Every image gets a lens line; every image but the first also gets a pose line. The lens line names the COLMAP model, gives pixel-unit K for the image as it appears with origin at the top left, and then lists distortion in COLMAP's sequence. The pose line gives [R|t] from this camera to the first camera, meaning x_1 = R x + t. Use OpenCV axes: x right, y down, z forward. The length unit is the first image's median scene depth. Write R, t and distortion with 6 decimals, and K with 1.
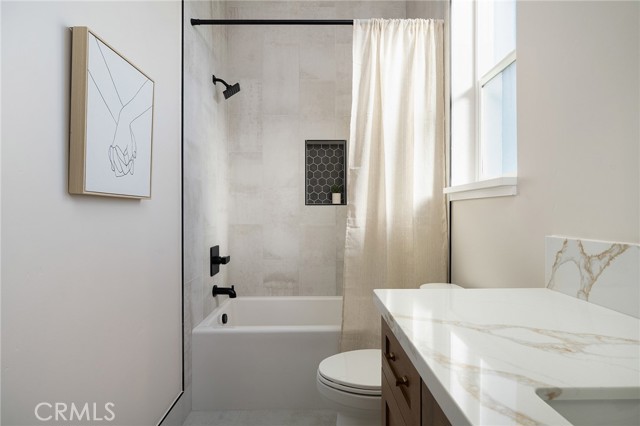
lens RADIAL K [[325.8, 0, 320.0], [0, 325.8, 213.0], [0, 0, 1]] dist [-0.001139, -0.000237]
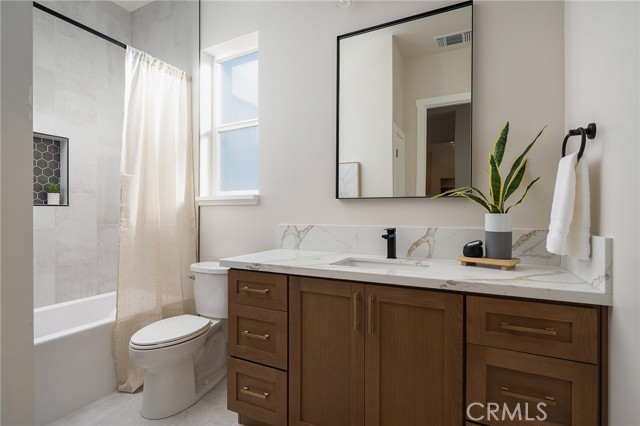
lens RADIAL K [[316.3, 0, 320.0], [0, 316.3, 213.0], [0, 0, 1]] dist [0.000237, -0.000042]
pose [[0.462150, 0.001889, 0.886800, -0.569361], [0.004115, 0.999982, -0.004275, 0.003123], [-0.886792, 0.005625, 0.462134, -0.112581]]
